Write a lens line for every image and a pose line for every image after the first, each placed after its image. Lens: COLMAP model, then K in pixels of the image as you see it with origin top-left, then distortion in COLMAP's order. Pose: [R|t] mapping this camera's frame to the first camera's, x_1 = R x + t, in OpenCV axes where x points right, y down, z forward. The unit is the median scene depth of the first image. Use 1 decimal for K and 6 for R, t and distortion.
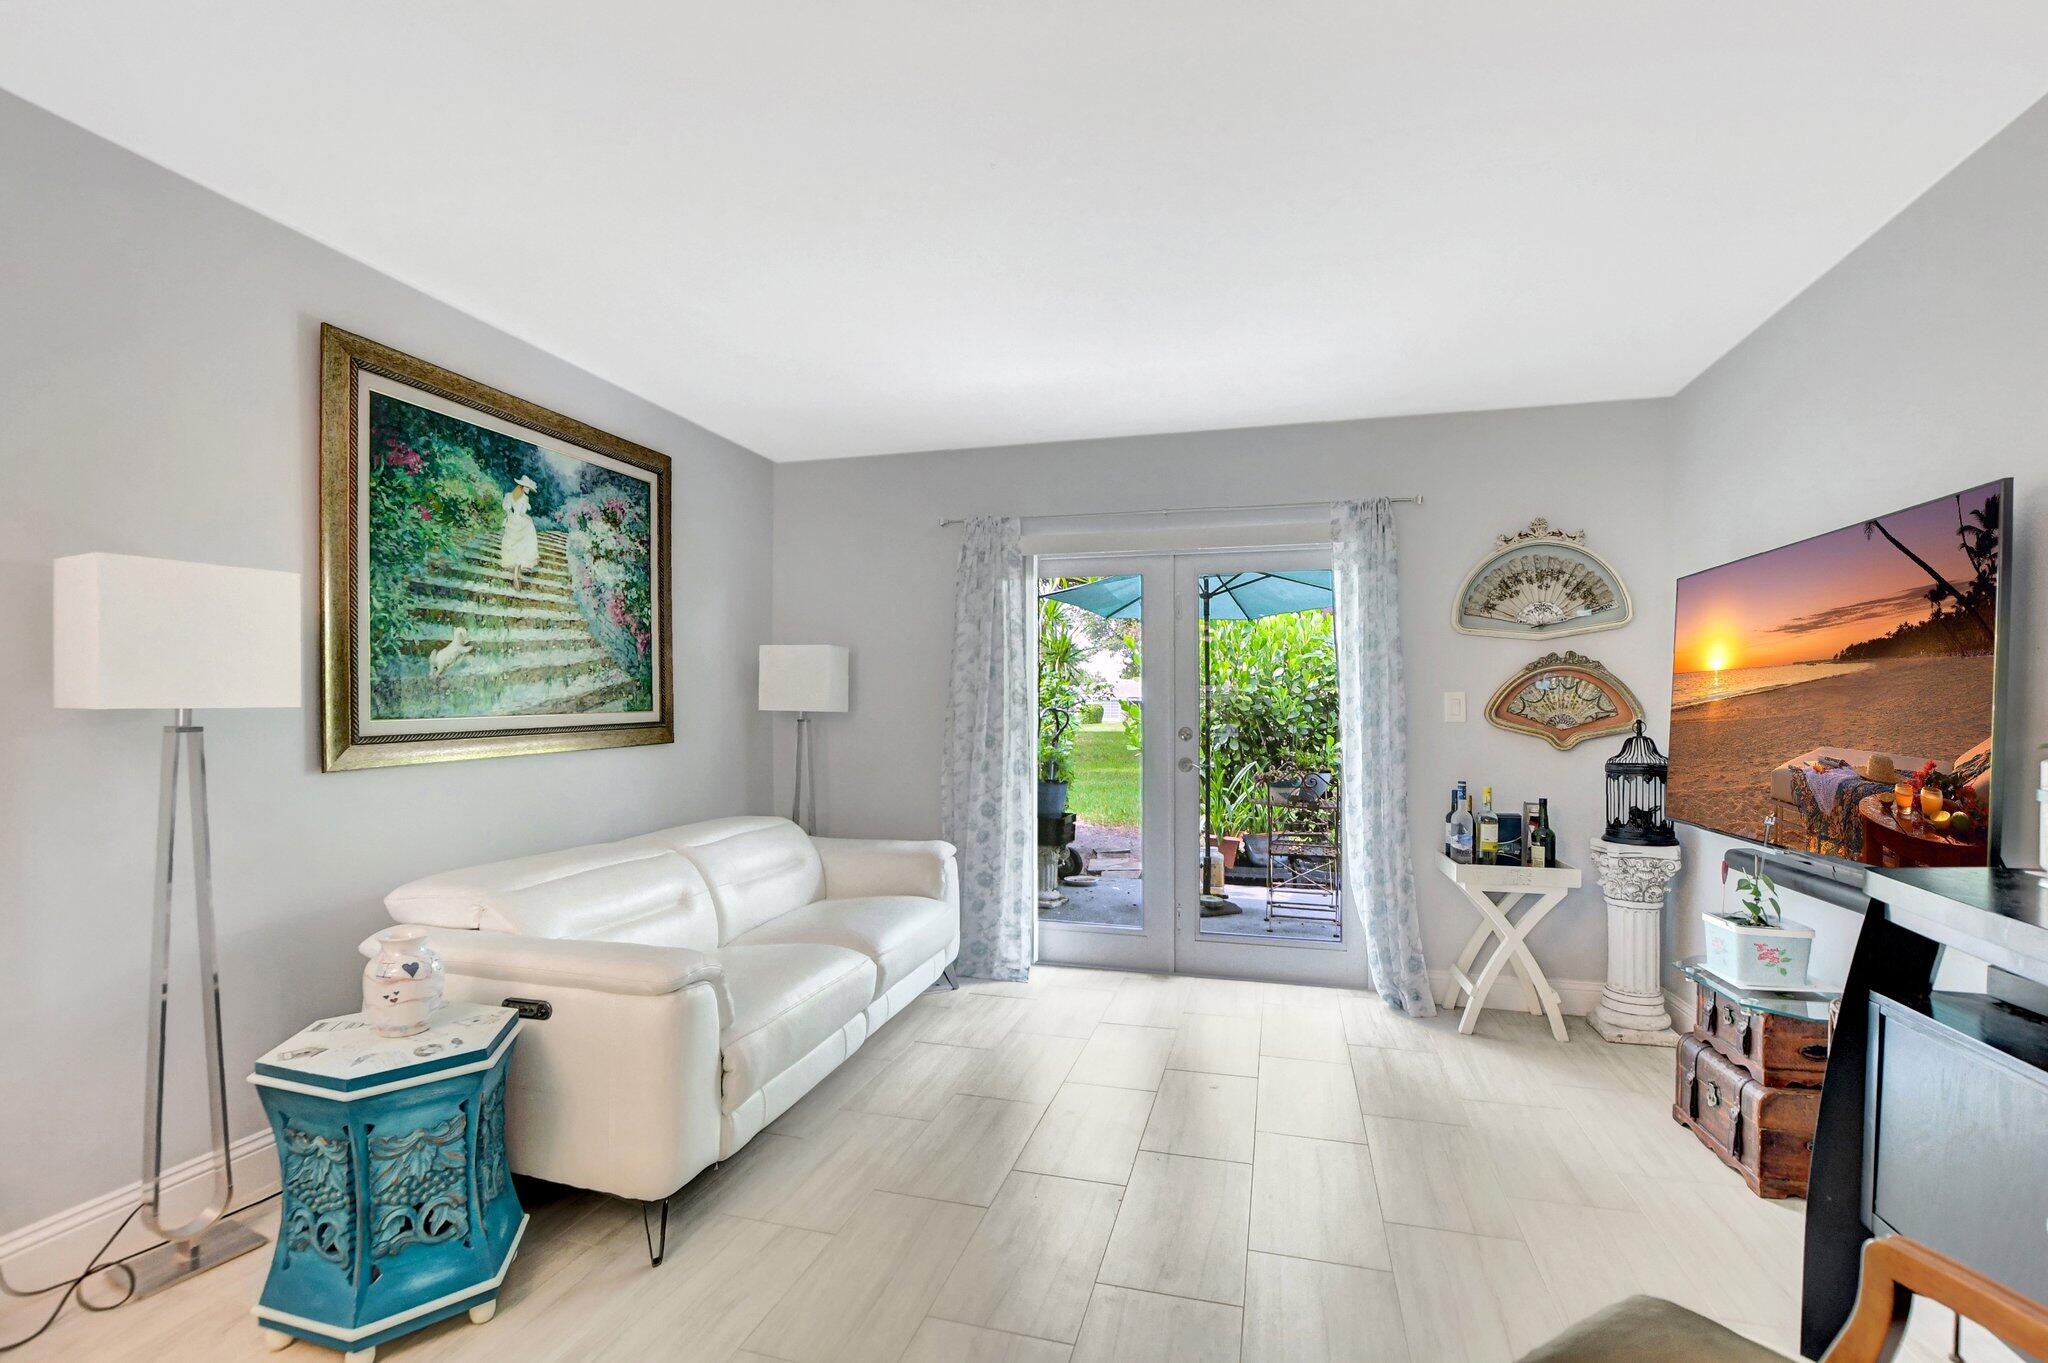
lens RADIAL K [[916.5, 0, 1023.6], [0, 916.5, 698.4], [0, 0, 1]] dist [-0.023398, -0.000049]
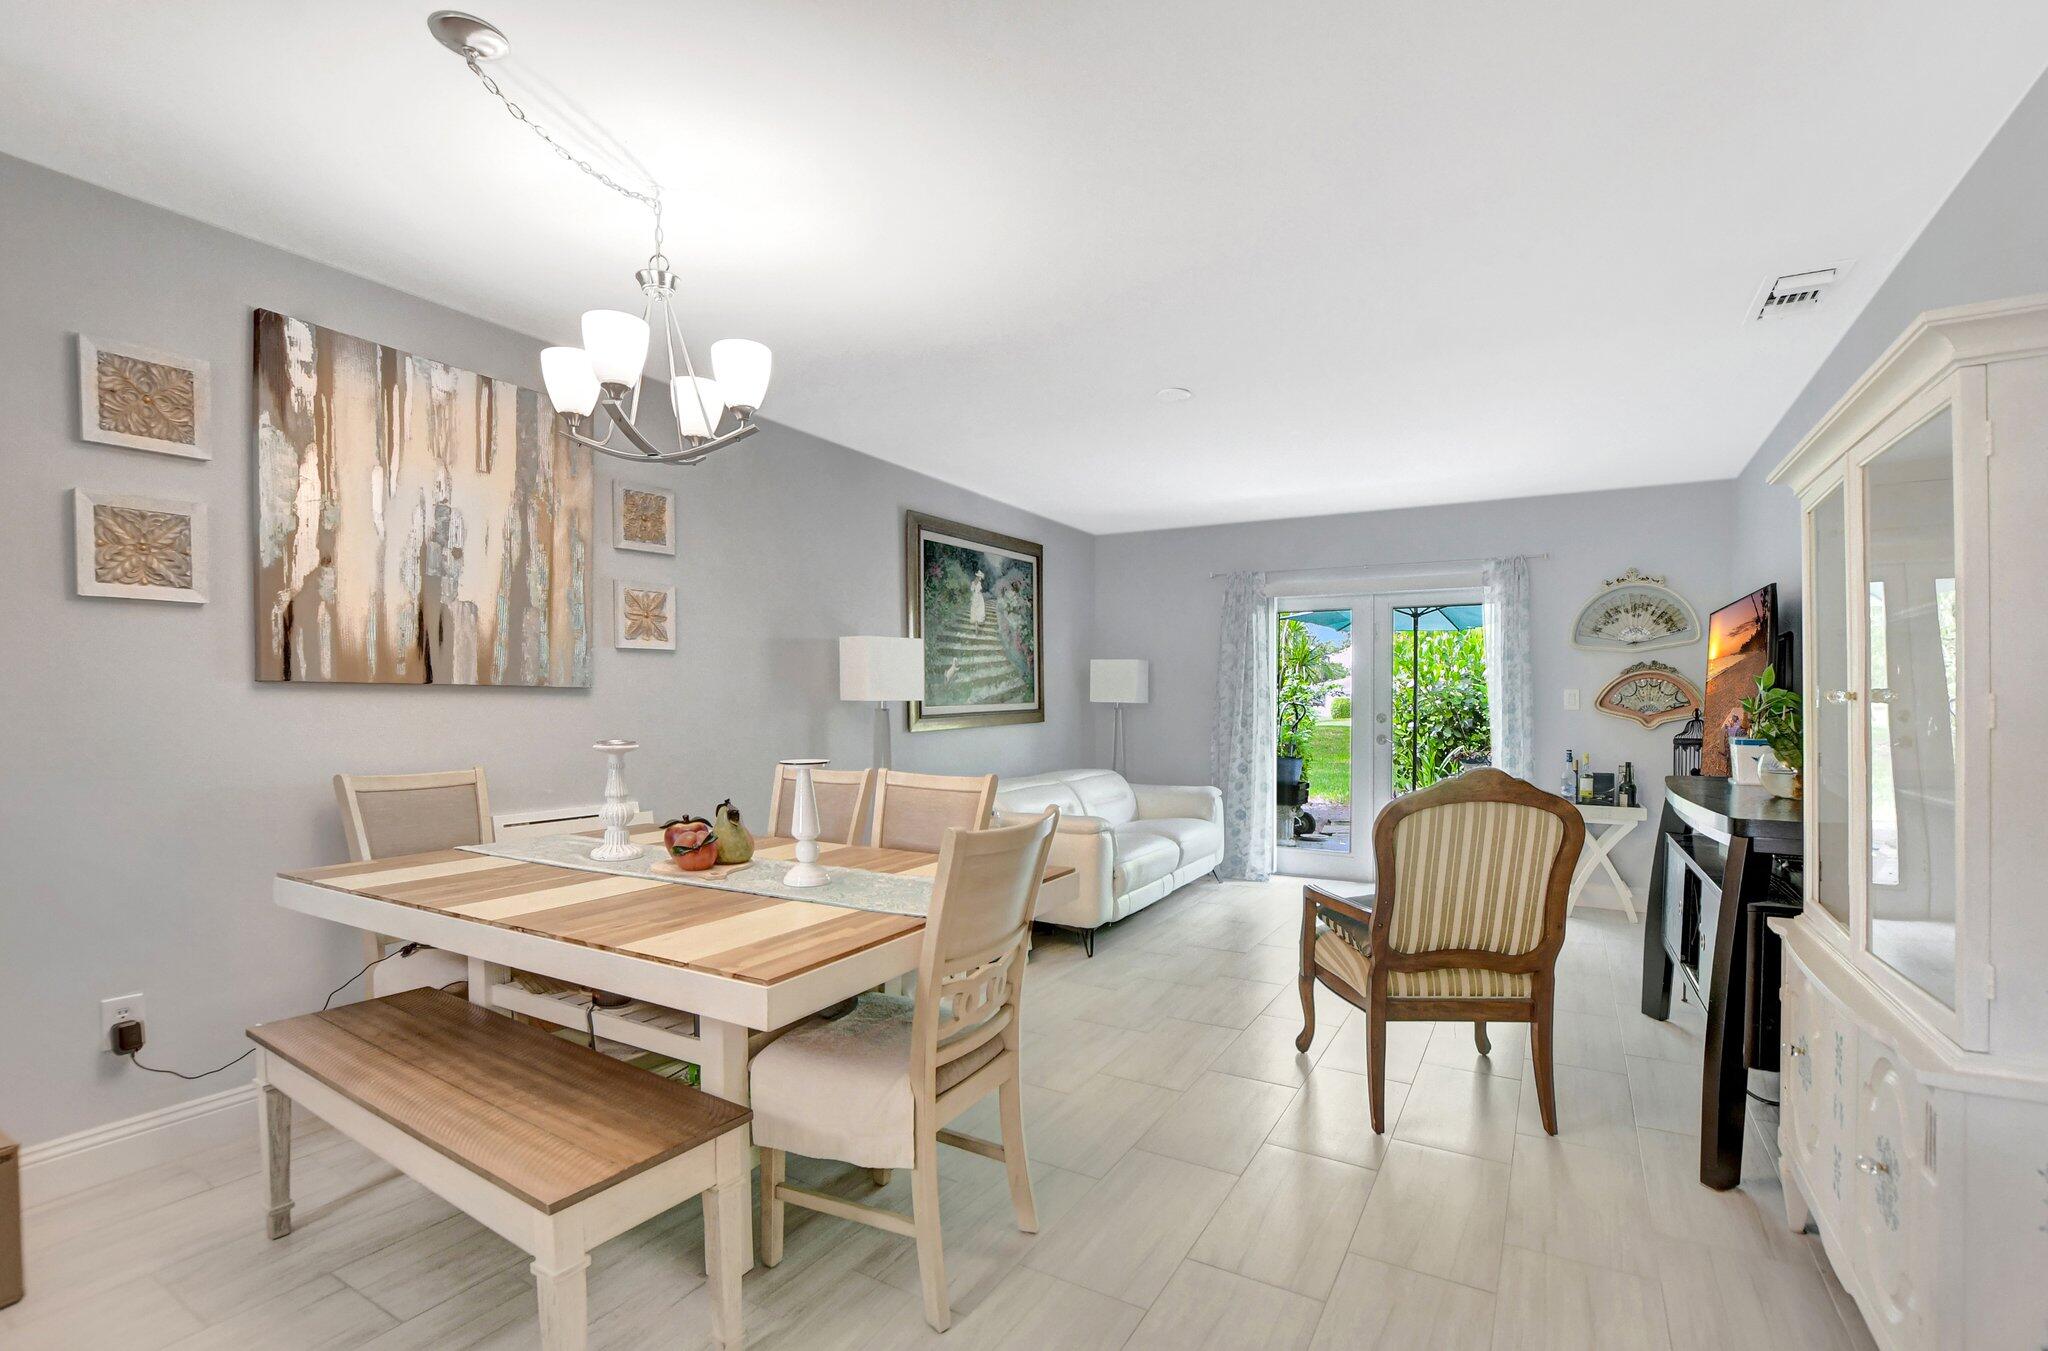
lens RADIAL K [[910.2, 0, 1051.3], [0, 910.2, 715.1], [0, 0, 1]] dist [-0.034672, -0.000159]
pose [[0.970479, 0.002773, -0.241172, 0.018083], [0.002934, 0.999724, 0.023300, -0.001636], [0.241170, -0.023320, 0.970203, -0.600527]]
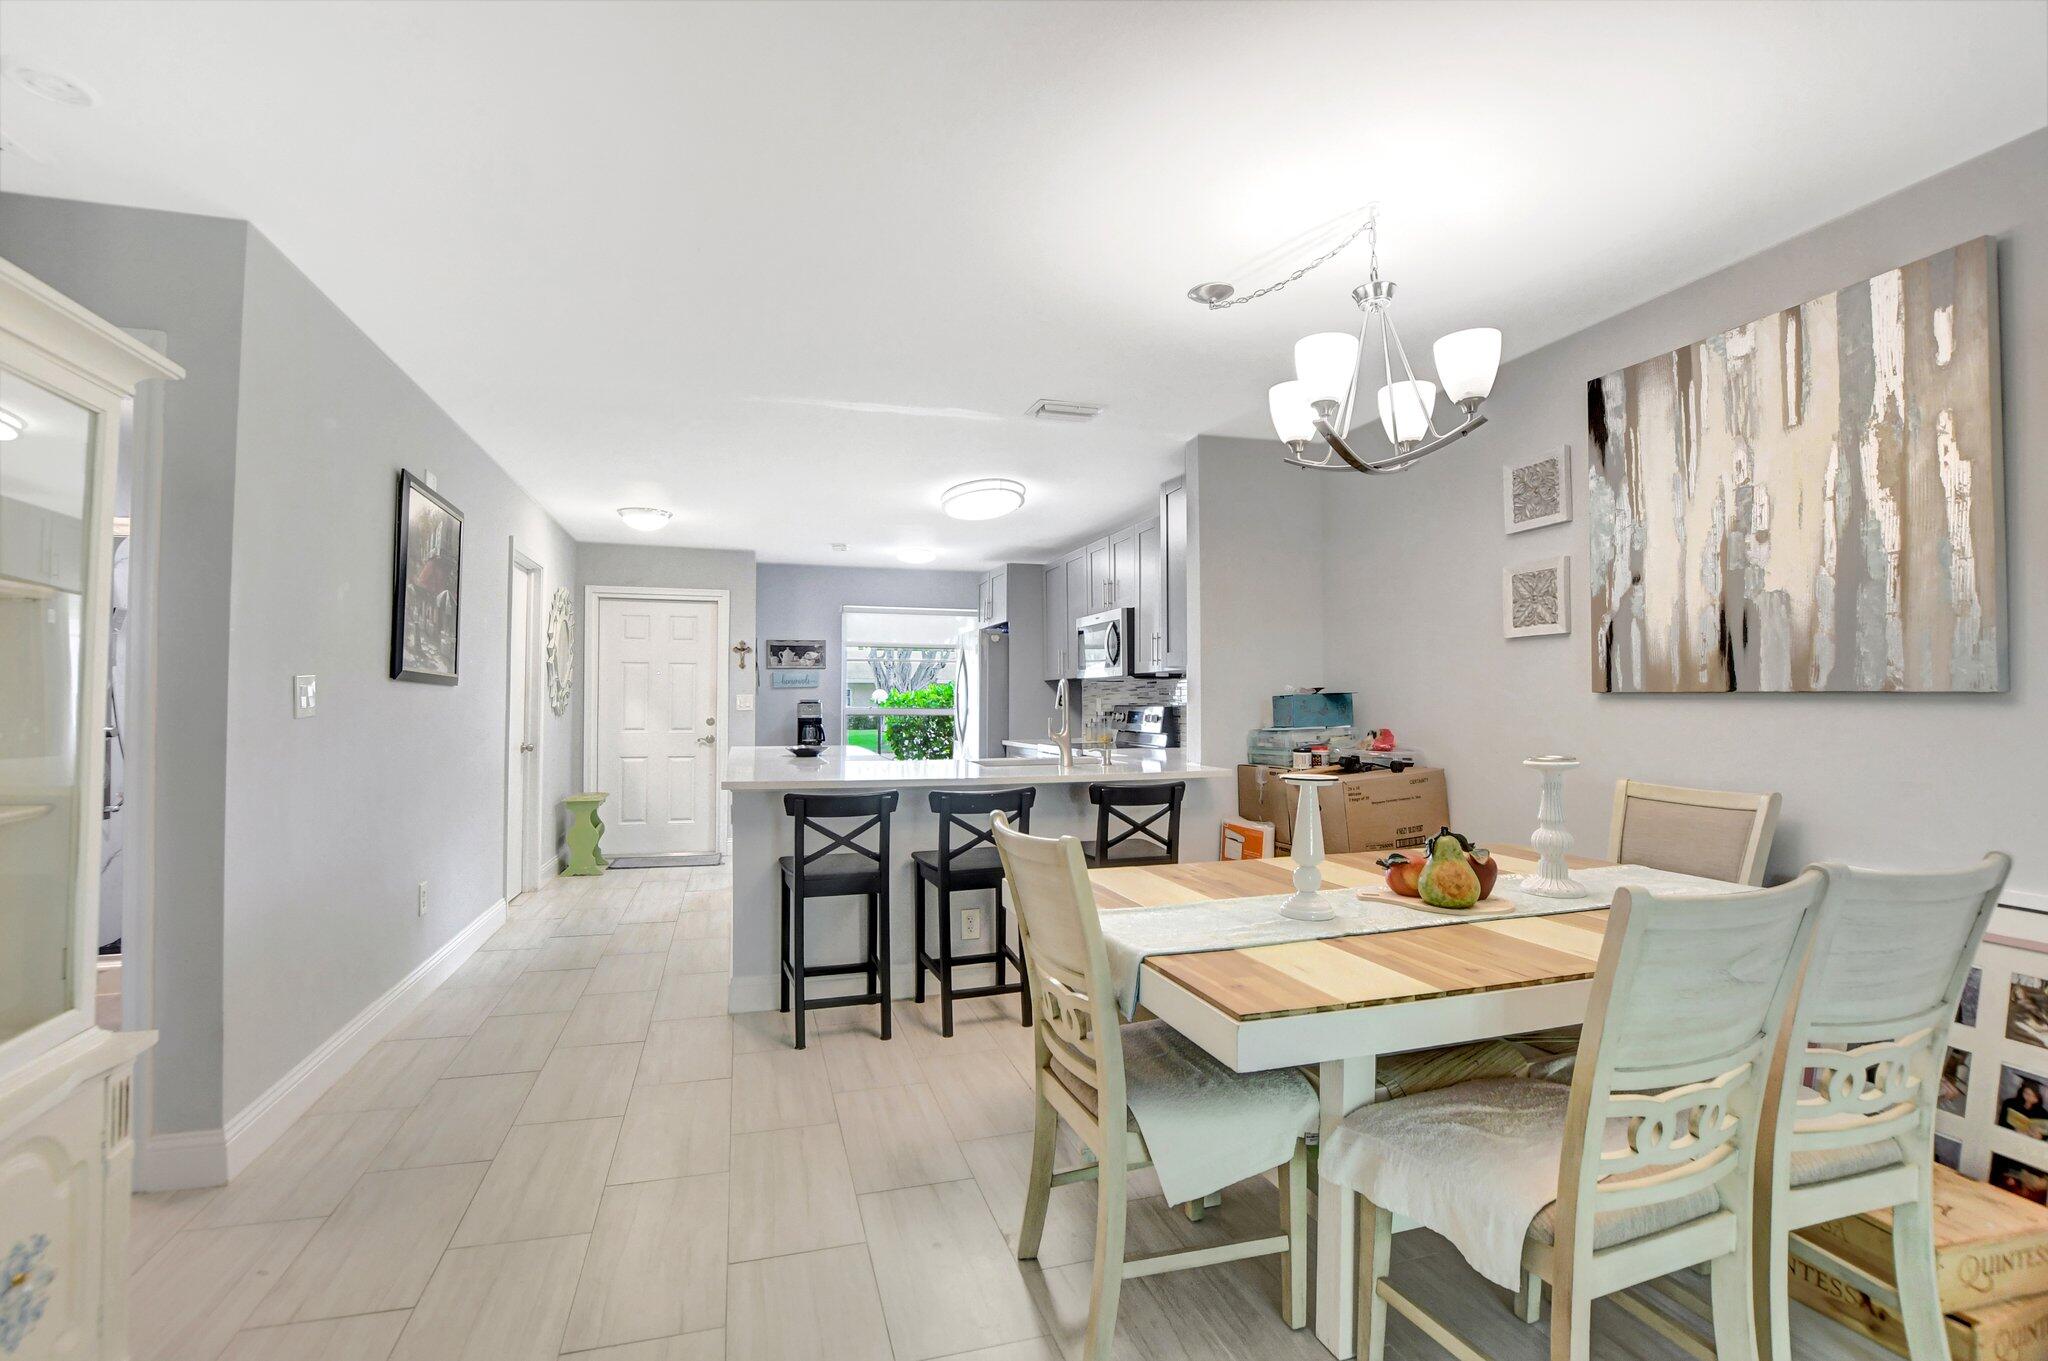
lens RADIAL K [[907.6, 0, 1020.8], [0, 907.6, 708.7], [0, 0, 1]] dist [-0.002601, 0.000143]
pose [[-0.843585, -0.003091, -0.536987, 0.150423], [-0.003344, 0.999994, -0.000502, 0.003362], [0.536985, 0.001372, -0.843590, 0.319758]]
